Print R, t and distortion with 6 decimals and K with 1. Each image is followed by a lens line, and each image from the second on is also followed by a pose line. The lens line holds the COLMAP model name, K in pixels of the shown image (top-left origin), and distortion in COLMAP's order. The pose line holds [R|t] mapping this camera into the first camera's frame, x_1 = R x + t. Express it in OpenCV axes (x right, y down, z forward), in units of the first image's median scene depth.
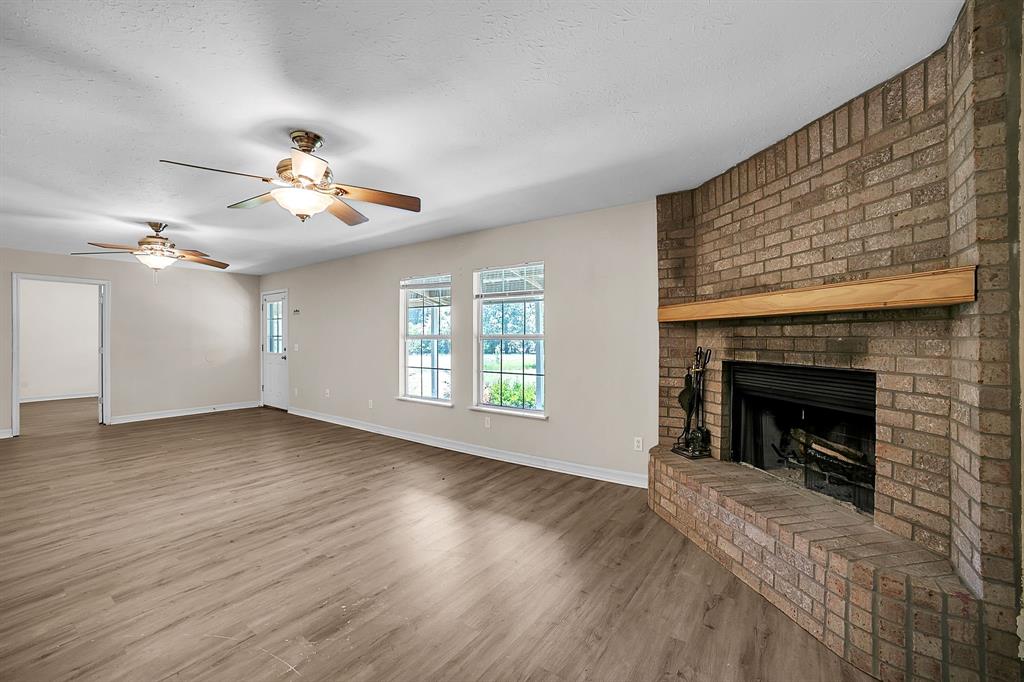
lens RADIAL K [[431.4, 0, 508.0], [0, 431.4, 337.7], [0, 0, 1]] dist [-0.089908, 0.036106]
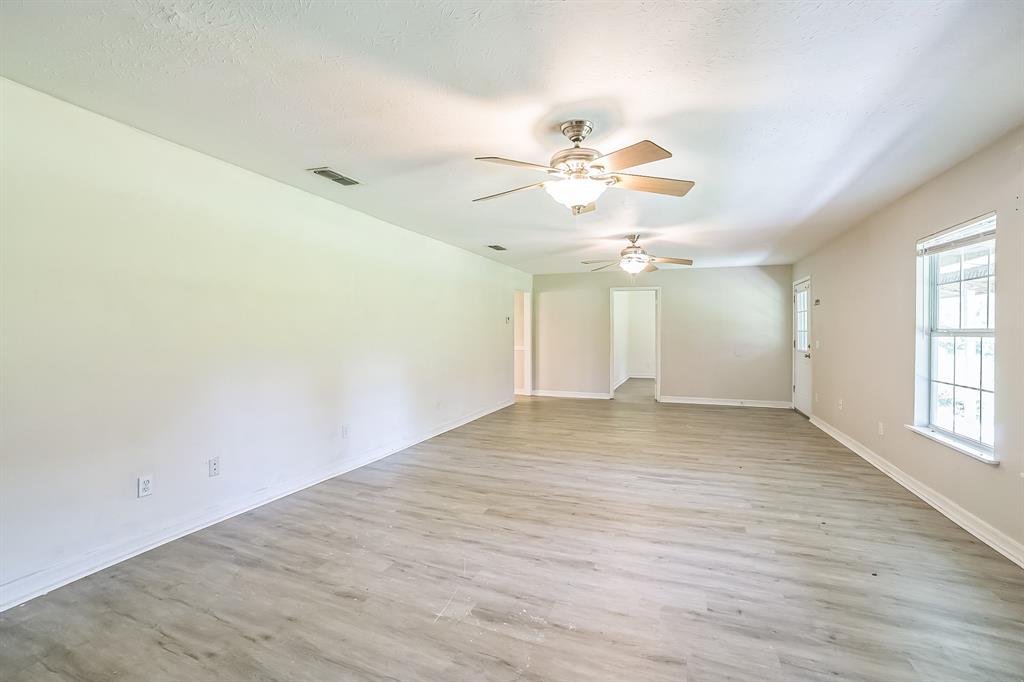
lens RADIAL K [[431.4, 0, 508.0], [0, 431.4, 337.7], [0, 0, 1]] dist [-0.089908, 0.036106]
pose [[0.234283, 0.017287, -0.972015, 0.347659], [-0.005116, 0.999850, 0.016549, -0.002848], [0.972155, 0.001096, 0.234336, 0.479157]]
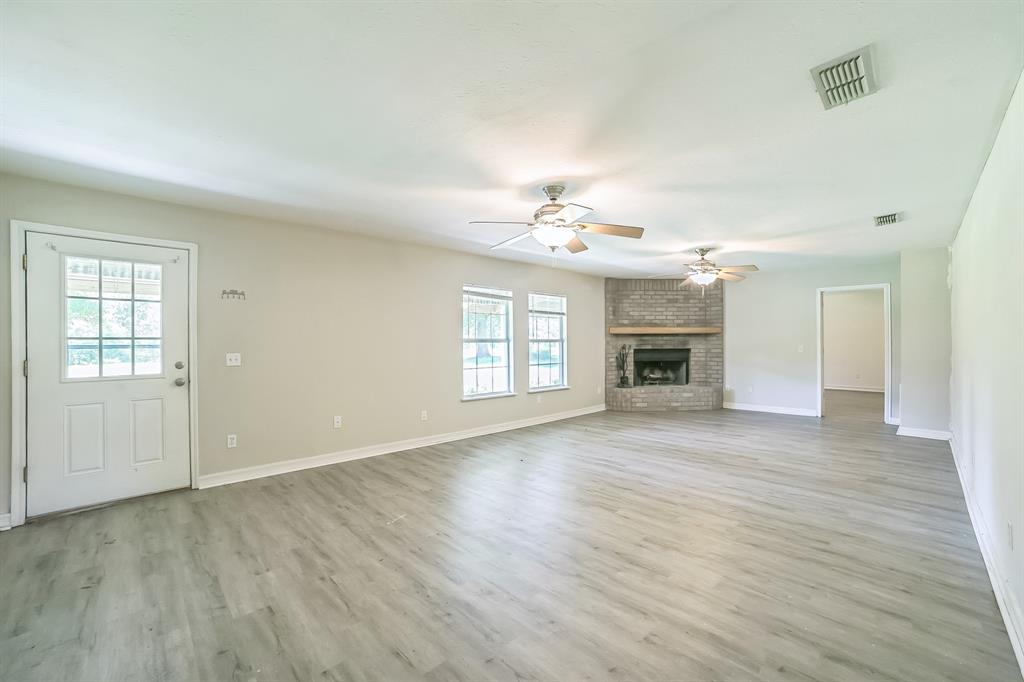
lens RADIAL K [[431.4, 0, 508.0], [0, 431.4, 337.7], [0, 0, 1]] dist [-0.089908, 0.036106]
pose [[0.175394, 0.007383, 0.984471, -2.246607], [0.004992, 0.999952, -0.008389, 0.001477], [-0.984486, 0.006385, 0.175348, 1.275882]]
